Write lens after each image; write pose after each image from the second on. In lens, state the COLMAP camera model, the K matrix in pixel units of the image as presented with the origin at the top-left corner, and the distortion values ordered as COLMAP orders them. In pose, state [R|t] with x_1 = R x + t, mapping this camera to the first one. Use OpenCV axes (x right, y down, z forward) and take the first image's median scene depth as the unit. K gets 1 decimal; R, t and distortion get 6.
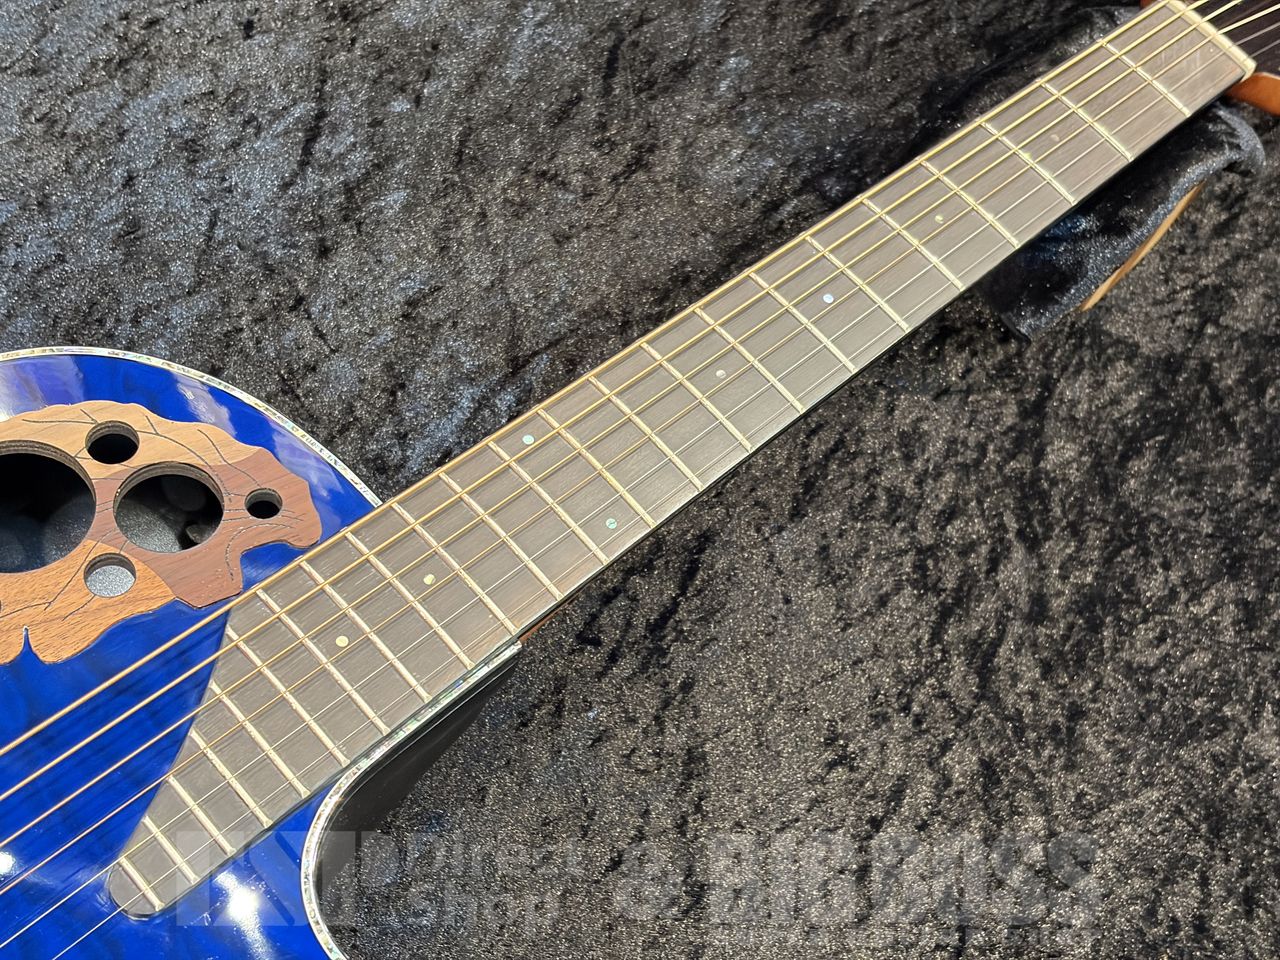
lens RADIAL K [[1940.9, 0, 674.9], [0, 1940.9, 479.5], [0, 0, 1]] dist [0.240823, -1.024066]
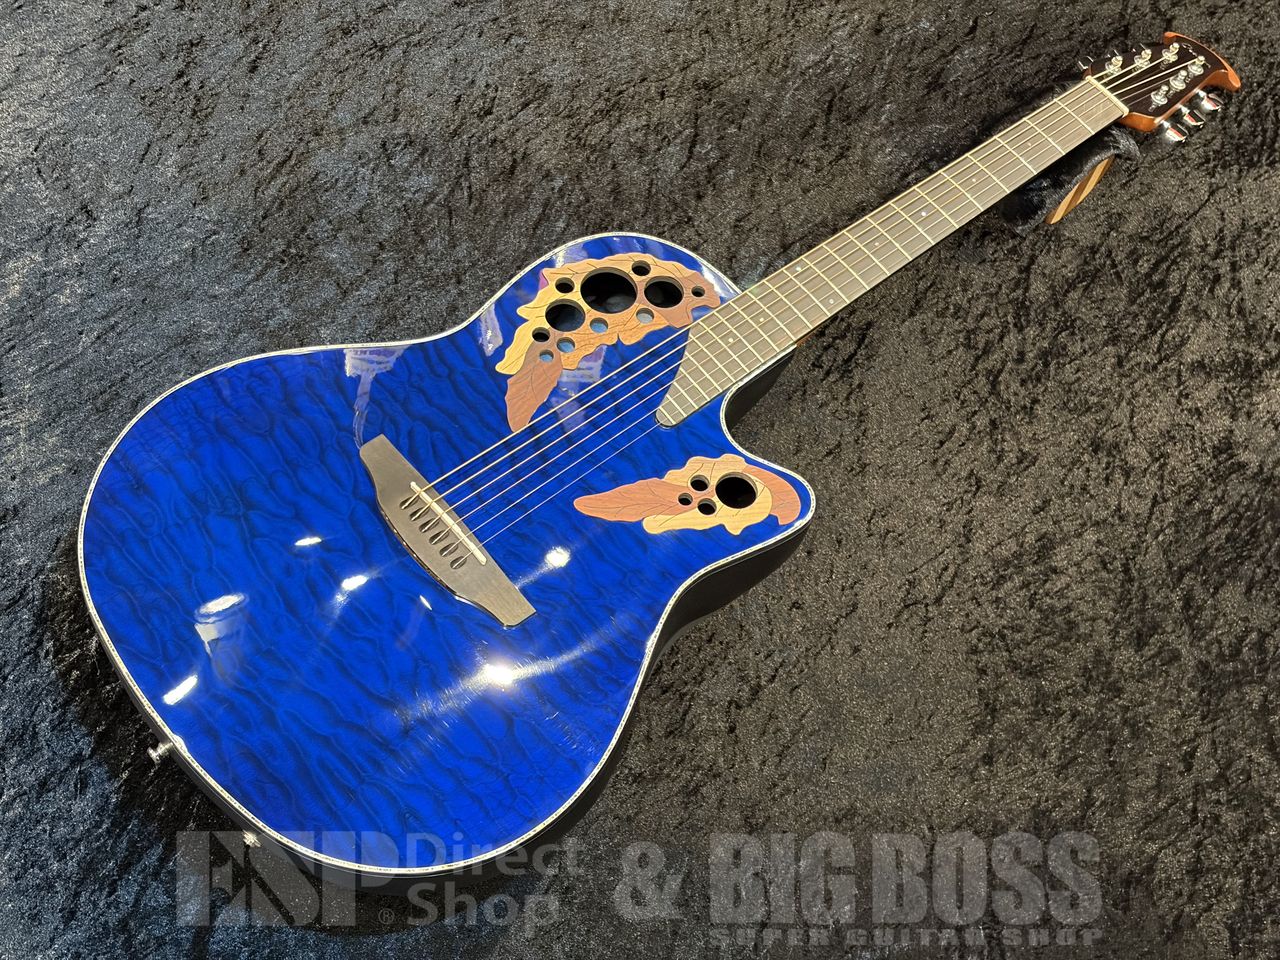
lens RADIAL K [[1921.1, 0, 640.0], [0, 1921.1, 480.0], [0, 0, 1]] dist [0.225344, -0.962050]
pose [[0.994213, 0.015519, -0.106302, -0.008321], [-0.013827, 0.999766, 0.016630, 0.174844], [0.106535, -0.015064, 0.994195, -1.231774]]
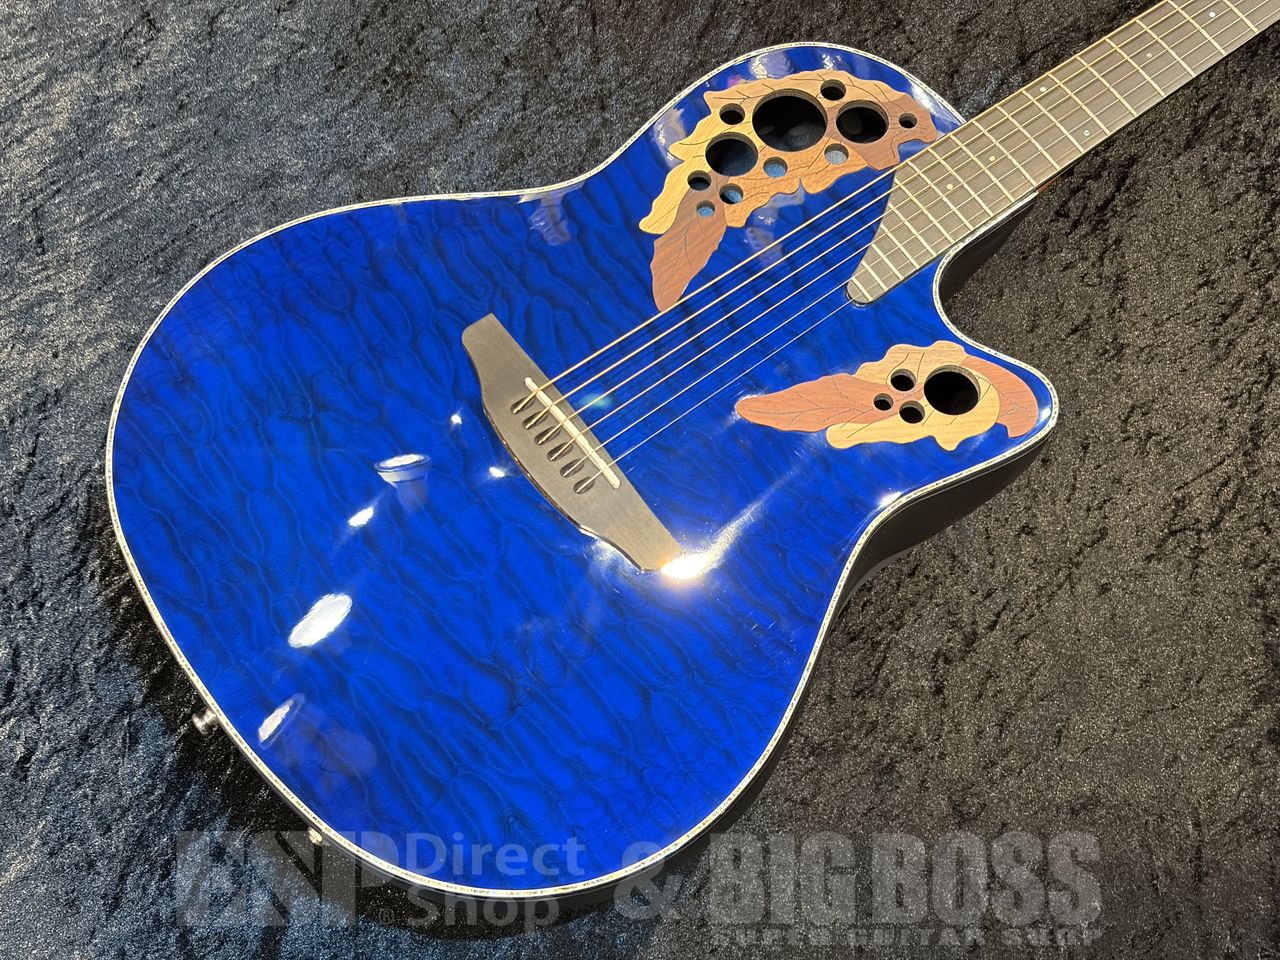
lens RADIAL K [[1921.1, 0, 640.0], [0, 1921.1, 480.0], [0, 0, 1]] dist [0.225344, -0.962050]
pose [[0.977255, 0.043599, -0.207538, -0.040558], [-0.018976, 0.992691, 0.119187, 0.114098], [0.211218, -0.112537, 0.970939, -0.795297]]
